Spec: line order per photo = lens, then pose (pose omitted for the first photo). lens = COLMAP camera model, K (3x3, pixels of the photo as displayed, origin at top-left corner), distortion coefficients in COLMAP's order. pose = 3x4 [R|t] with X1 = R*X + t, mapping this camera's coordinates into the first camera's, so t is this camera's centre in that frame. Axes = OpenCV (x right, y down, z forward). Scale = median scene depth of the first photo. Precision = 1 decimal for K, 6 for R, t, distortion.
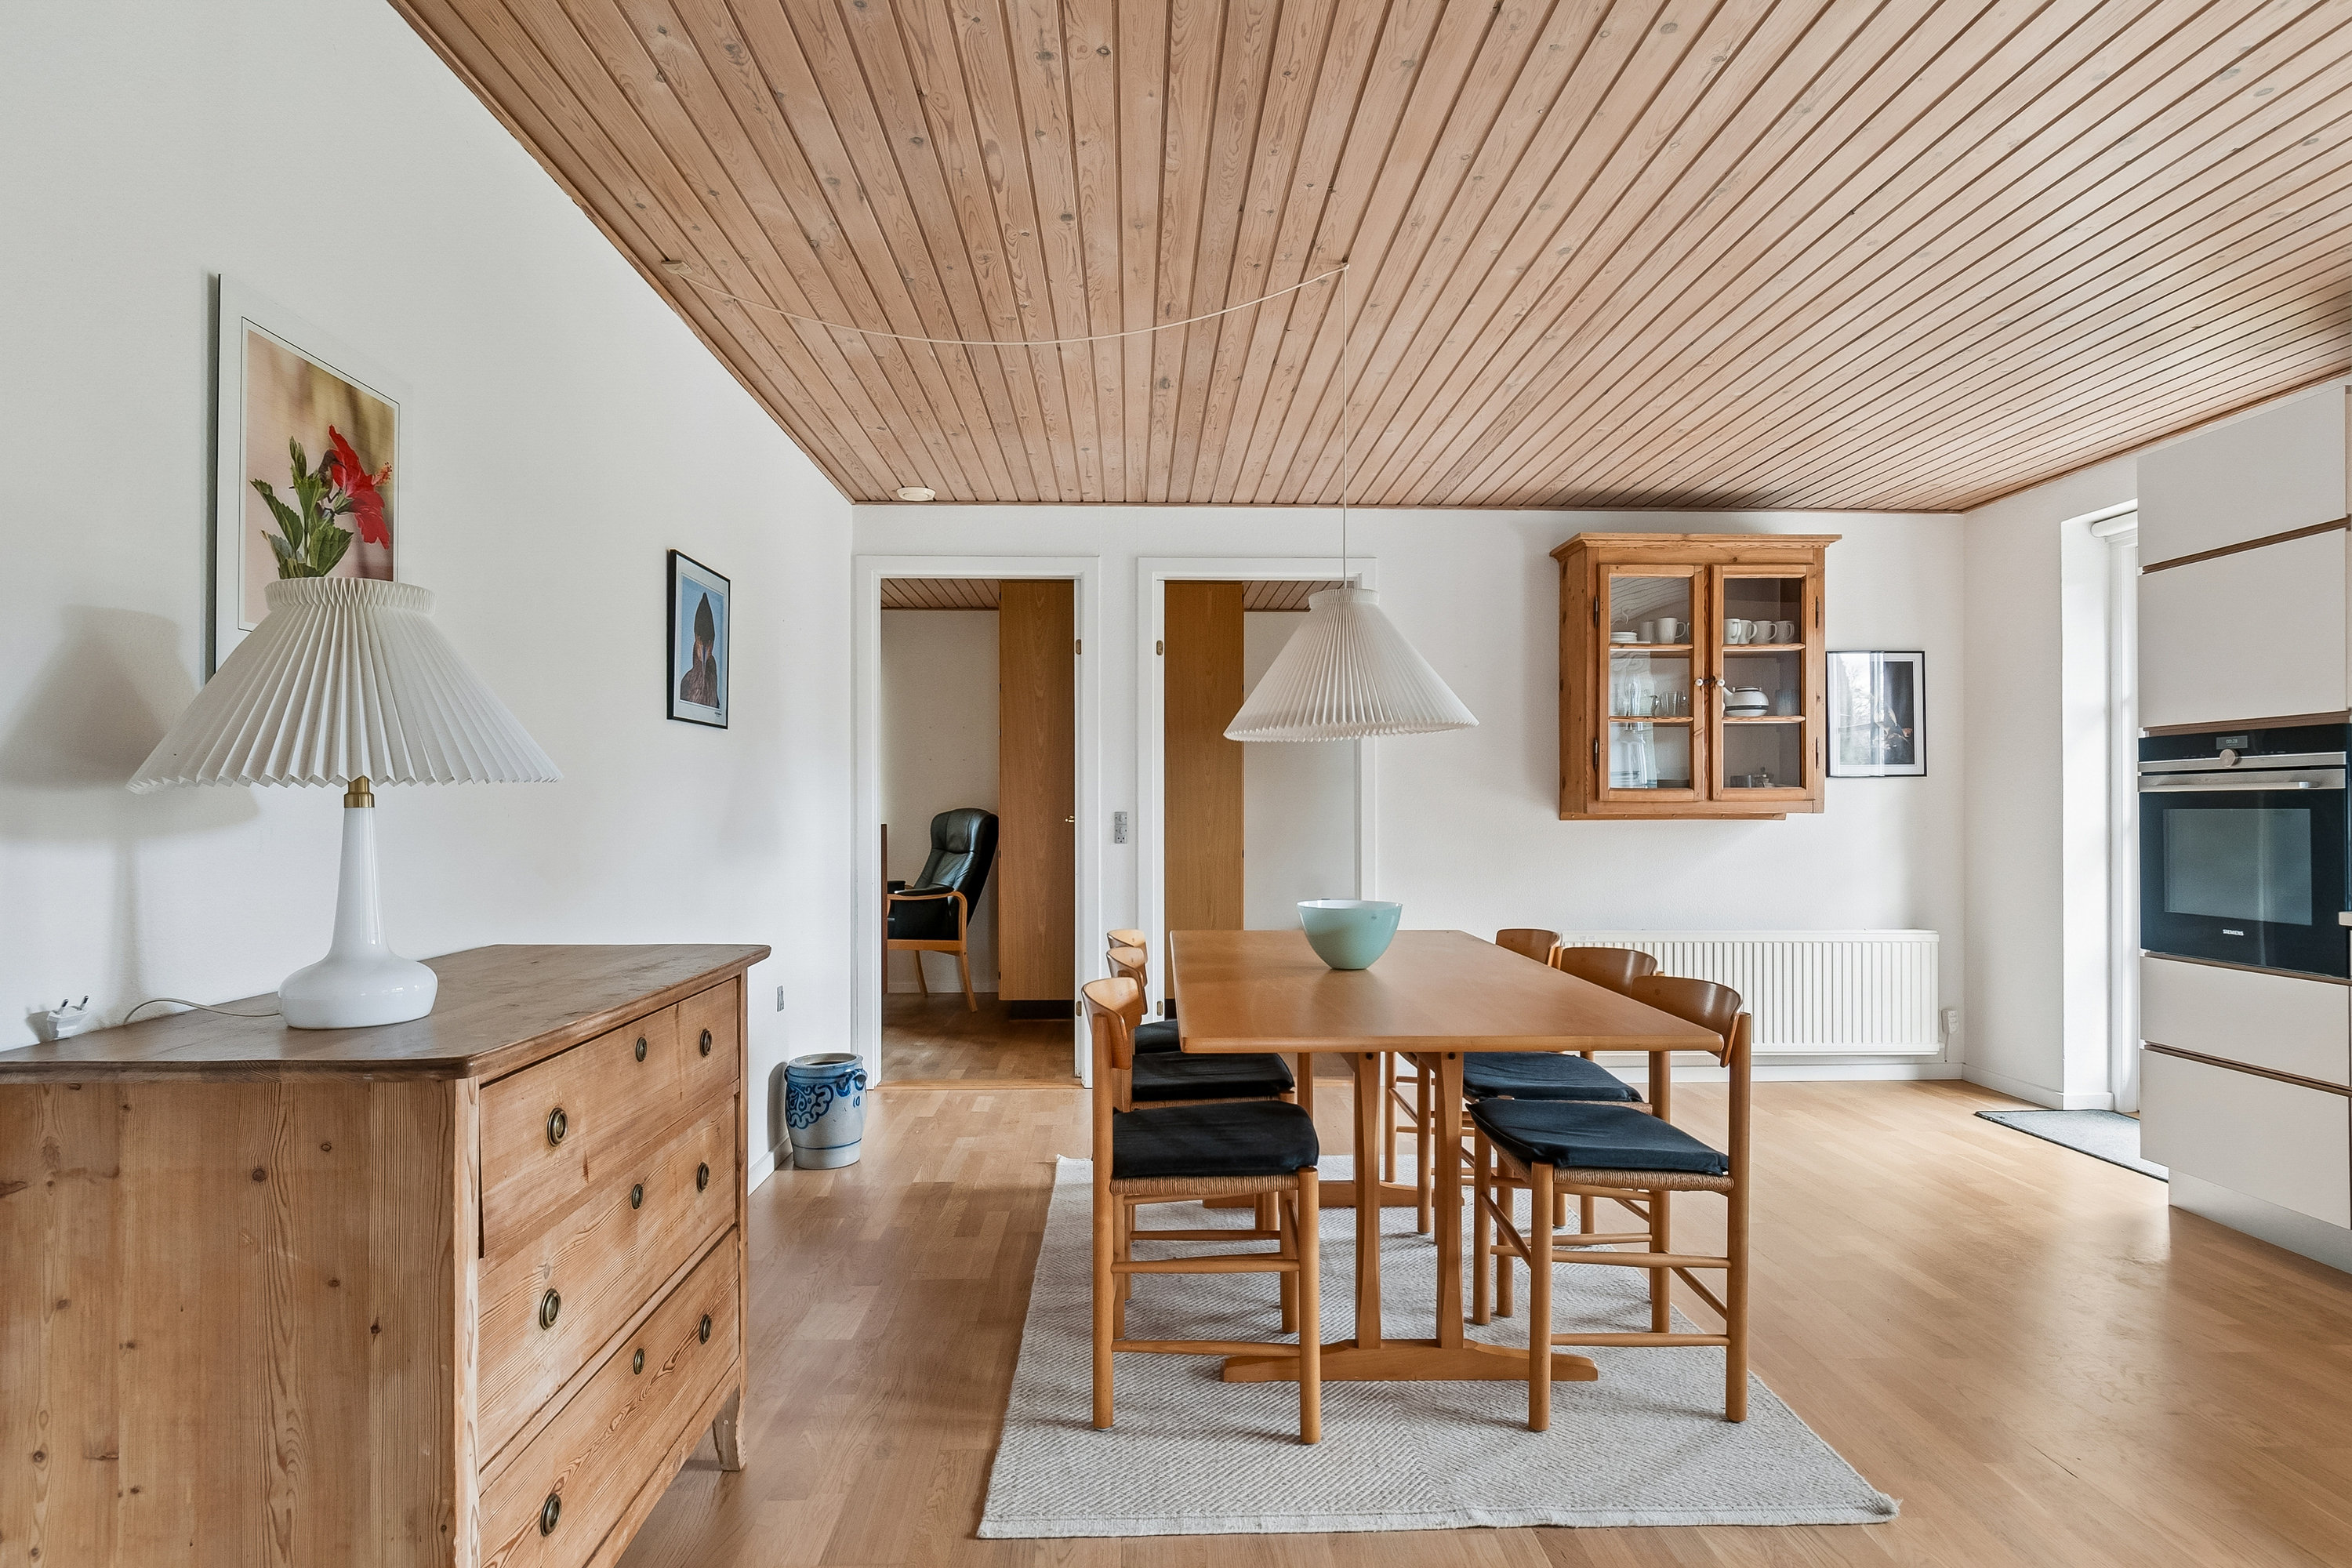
lens RADIAL K [[1237.6, 0, 1174.5], [0, 1237.6, 805.1], [0, 0, 1]] dist [0.002040, -0.000652]
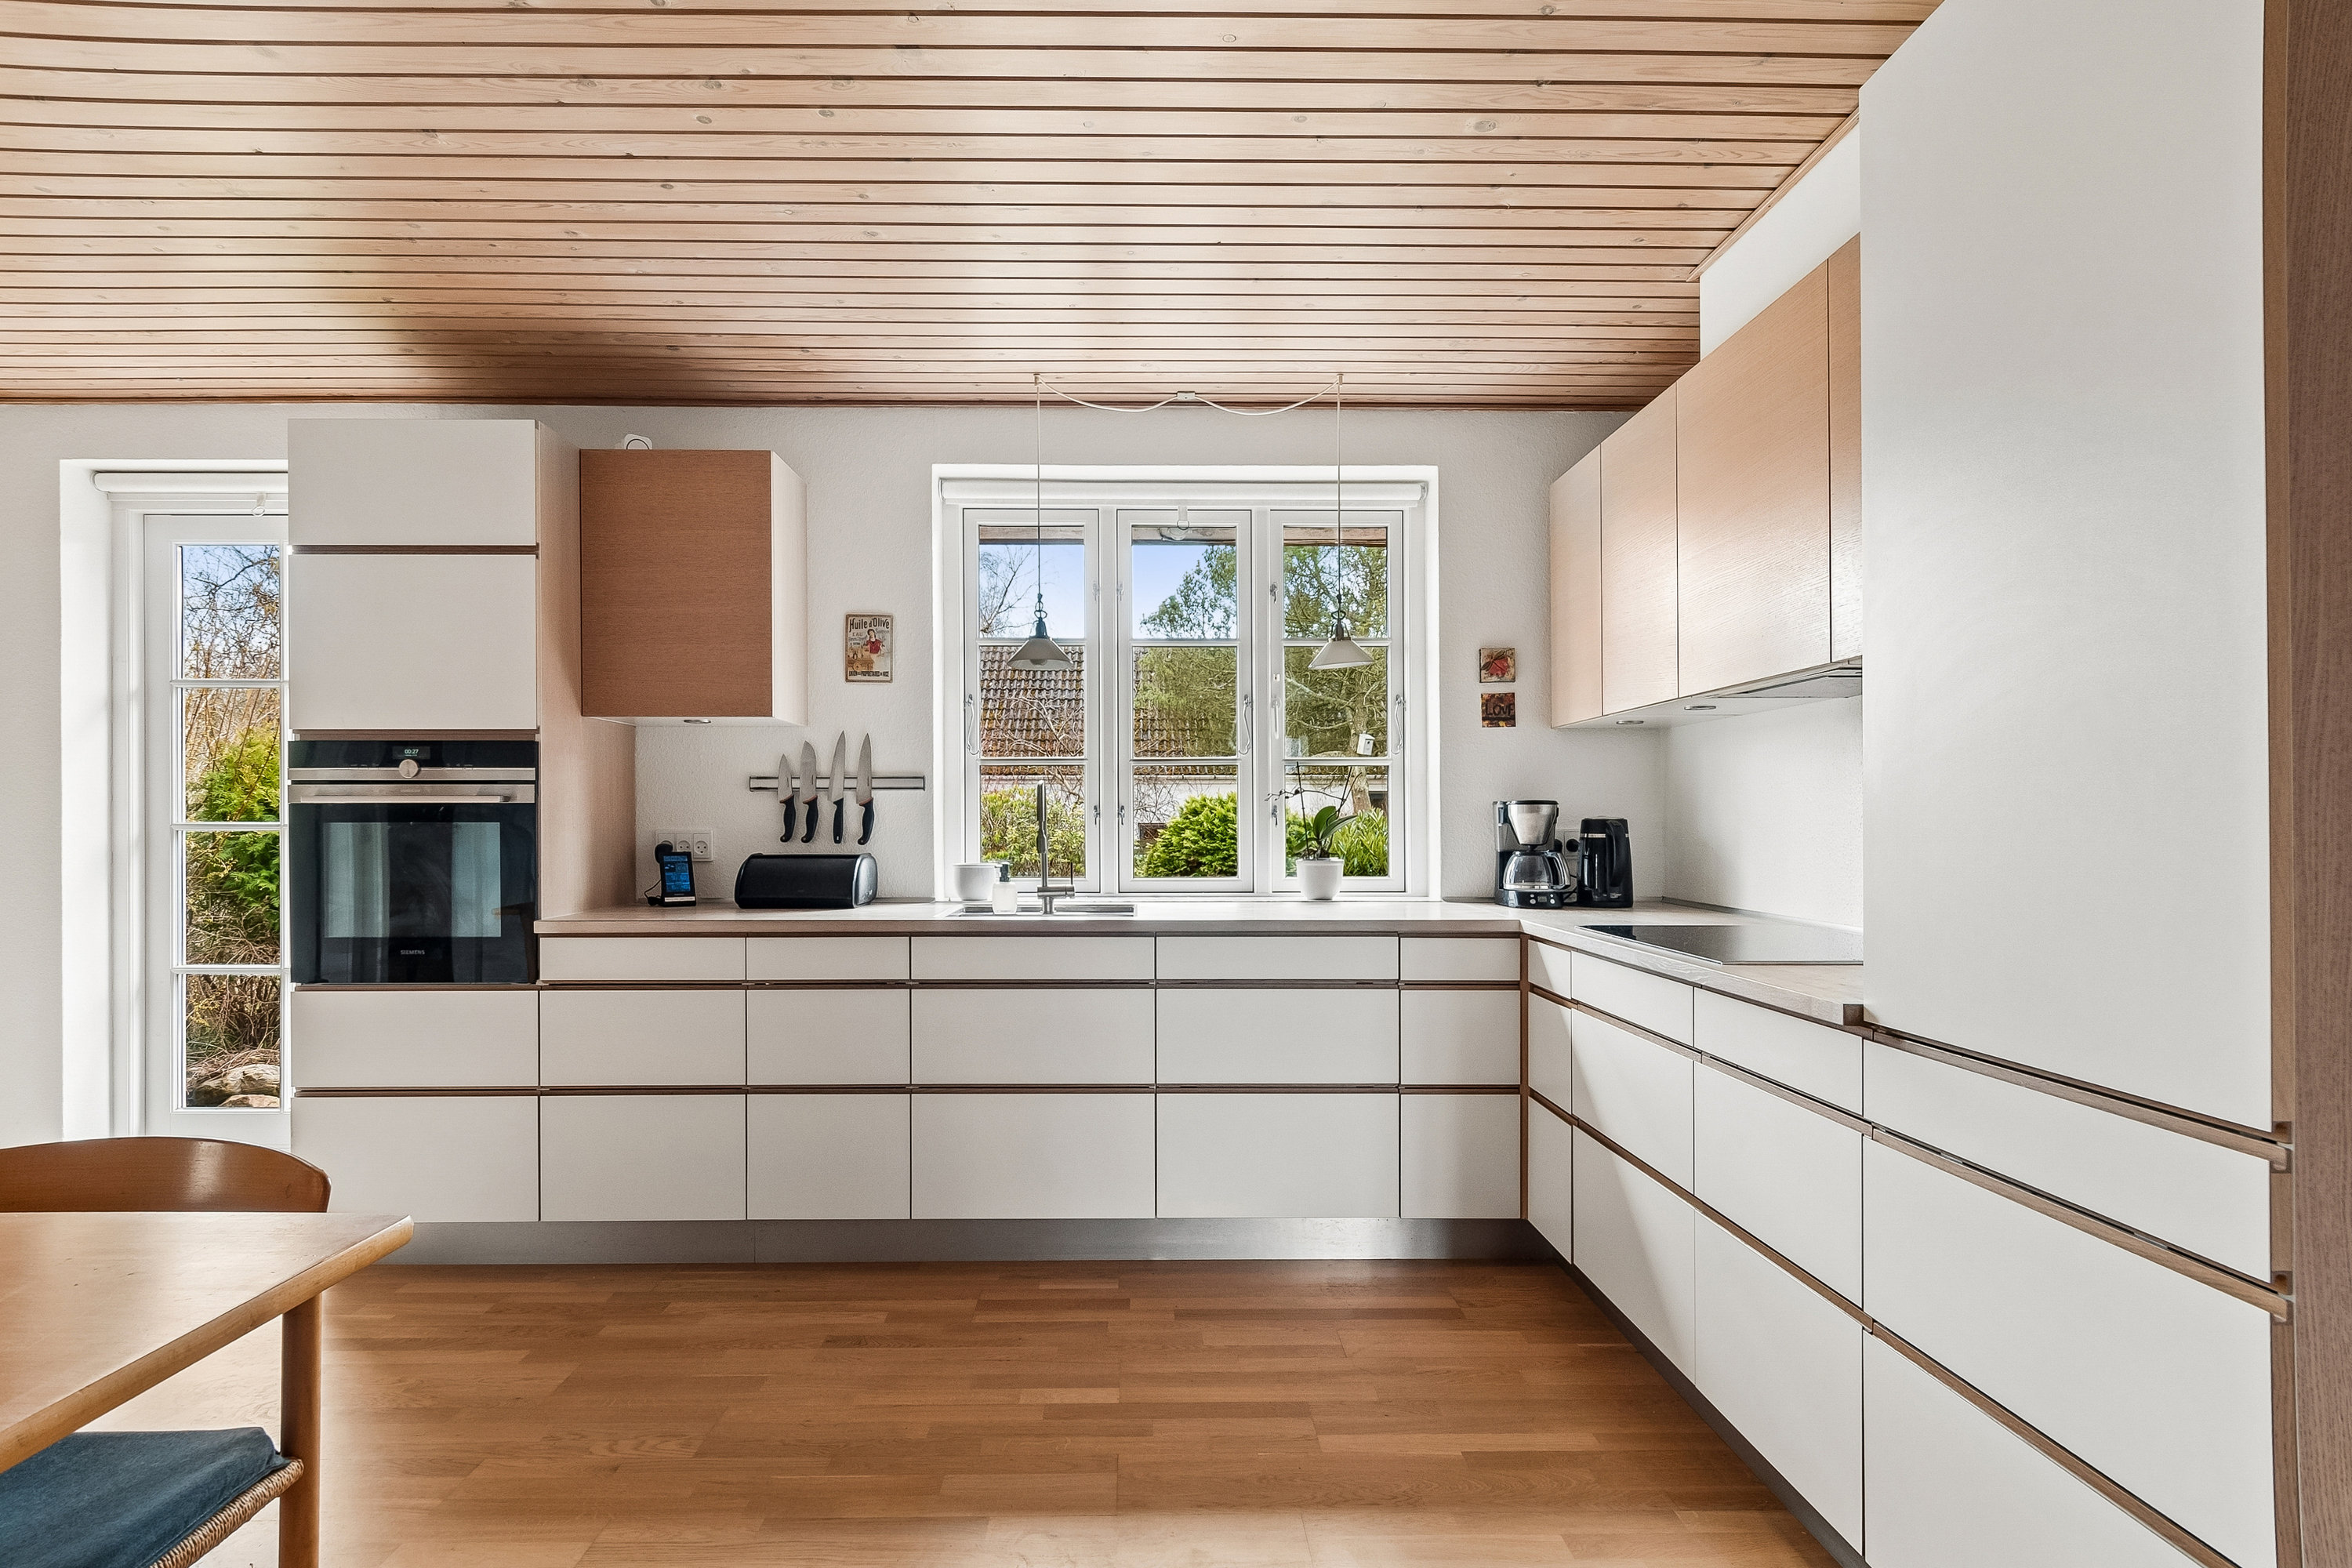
lens RADIAL K [[1222.0, 0, 1138.0], [0, 1222.0, 820.4], [0, 0, 1]] dist [0.000156, -0.001334]
pose [[0.010151, -0.000461, 0.999948, -0.083380], [-0.004029, 0.999992, 0.000502, -0.001438], [-0.999940, -0.004033, 0.010149, 0.437533]]
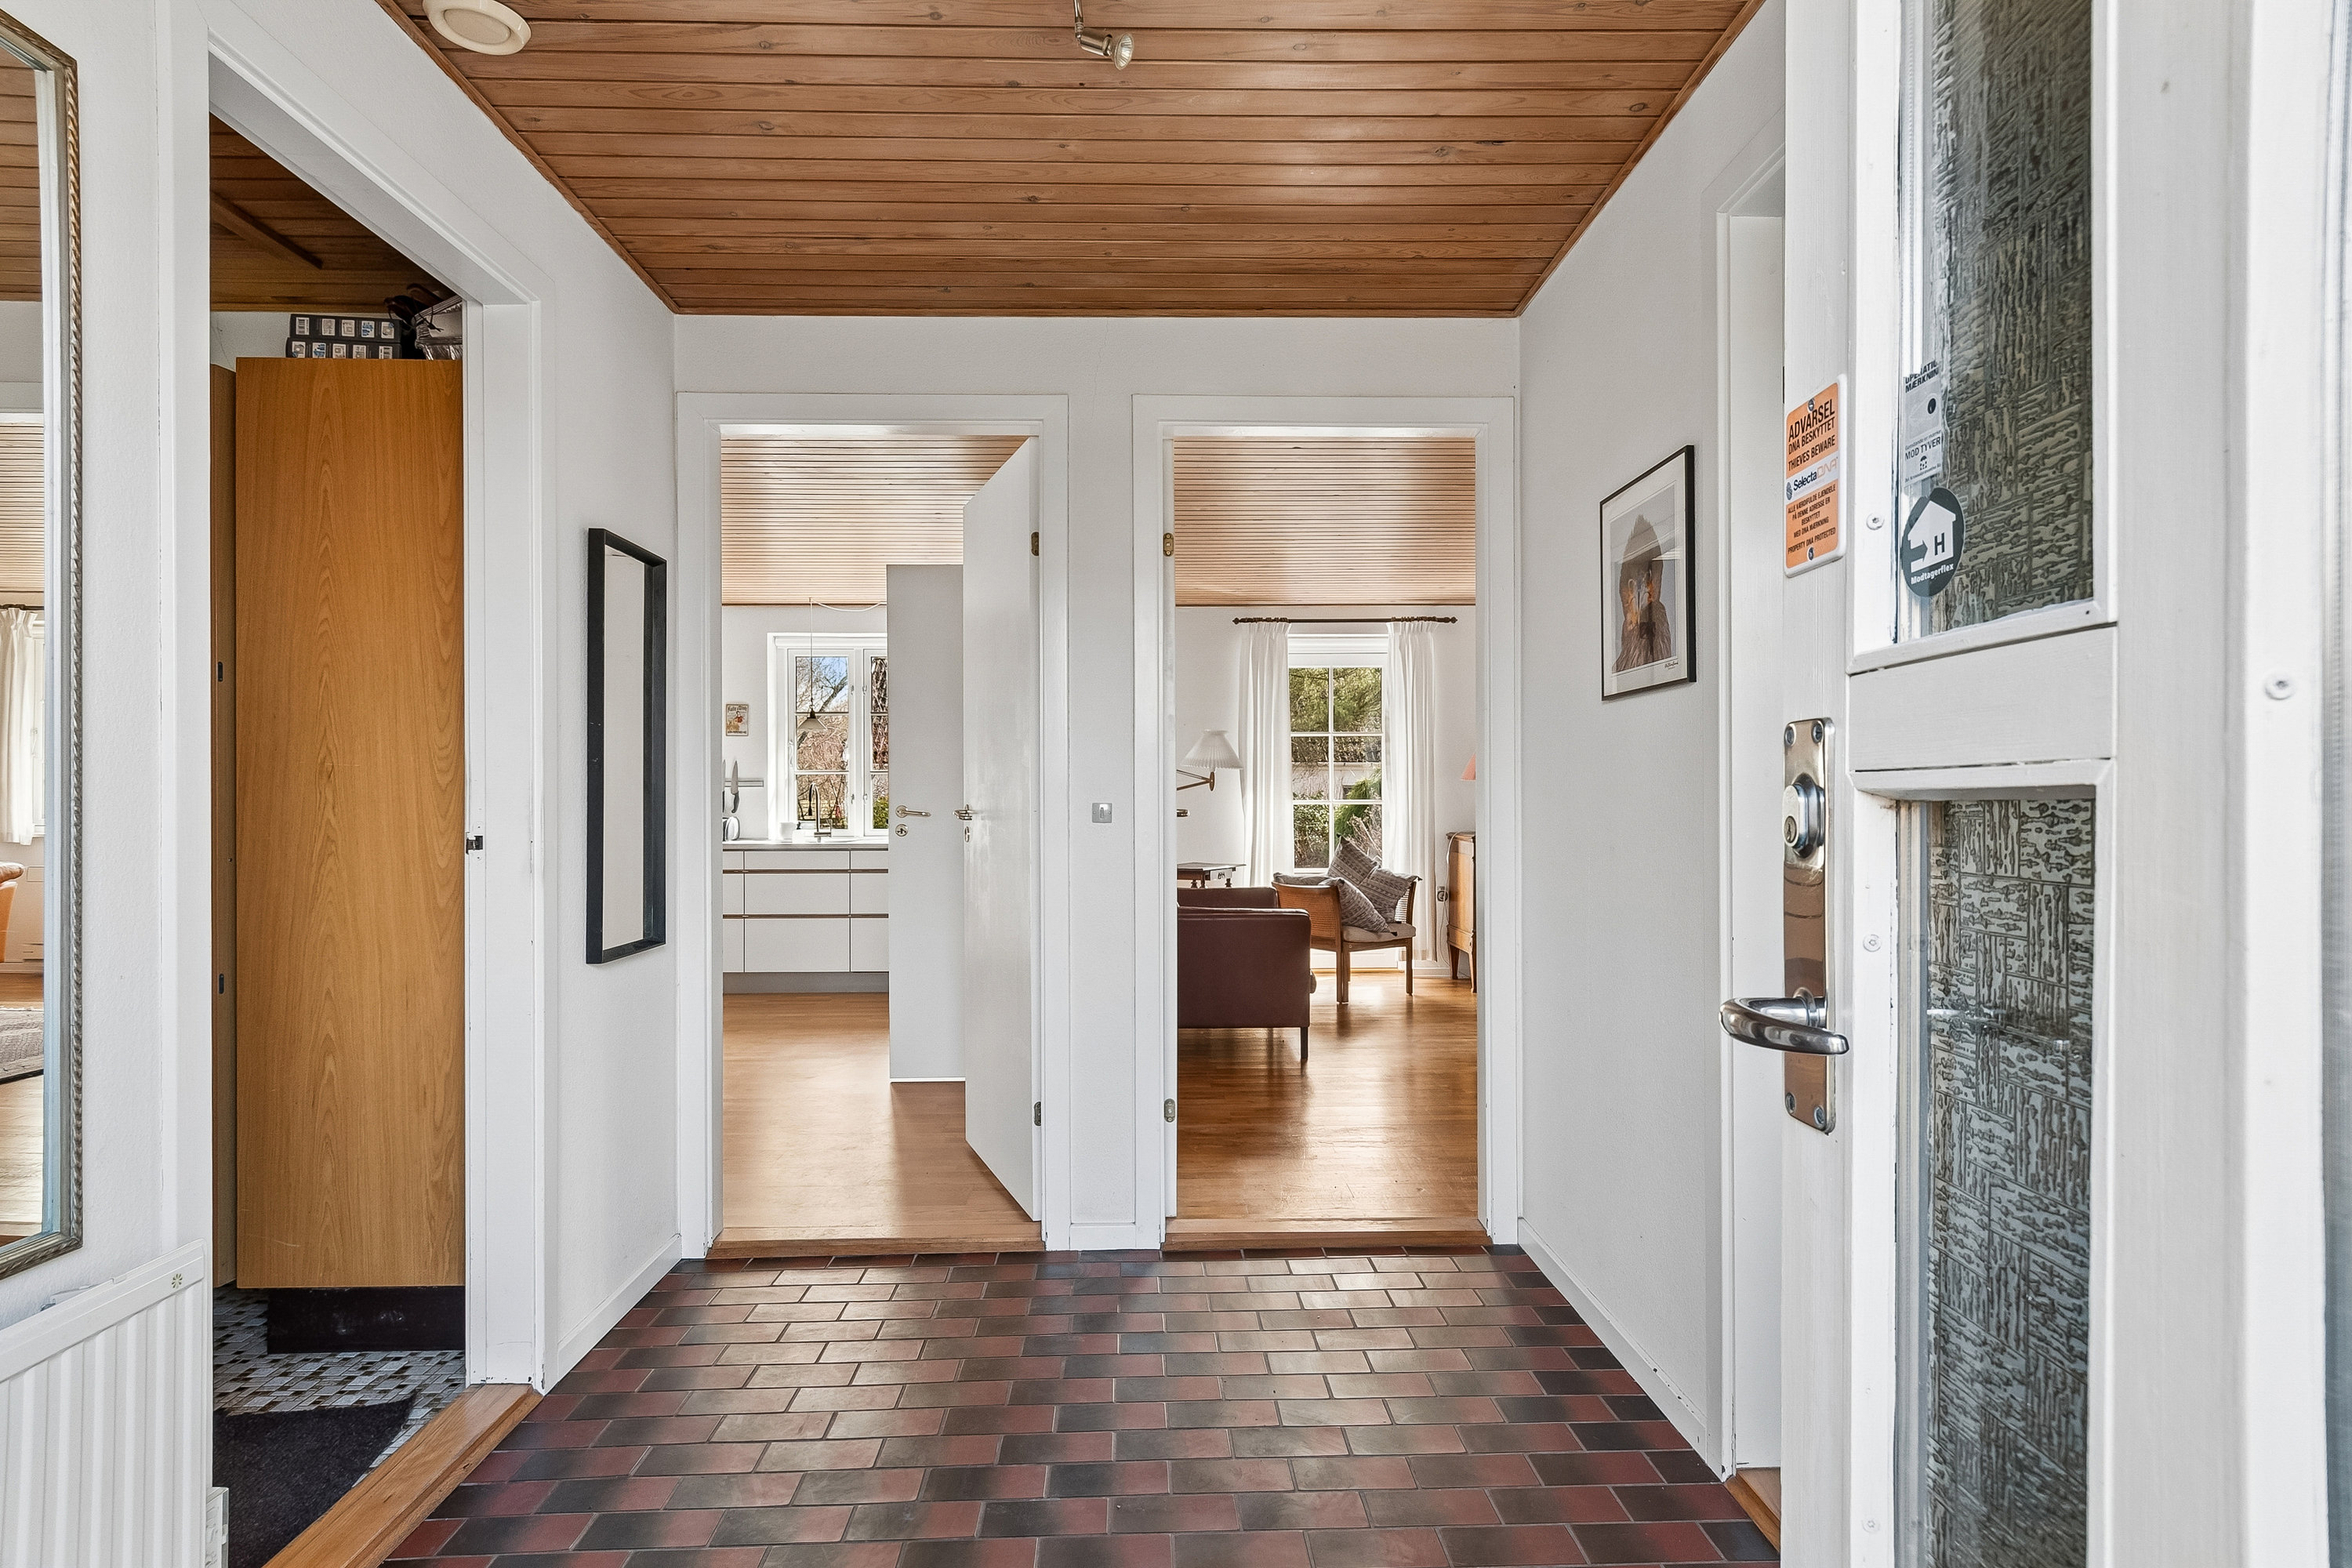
lens RADIAL K [[1237.6, 0, 1174.5], [0, 1237.6, 805.1], [0, 0, 1]] dist [0.002040, -0.000652]
pose [[0.000218, -0.000777, 1.000000, -1.380315], [-0.001249, 0.999999, 0.000777, 0.004337], [-0.999999, -0.001249, 0.000217, -0.158291]]
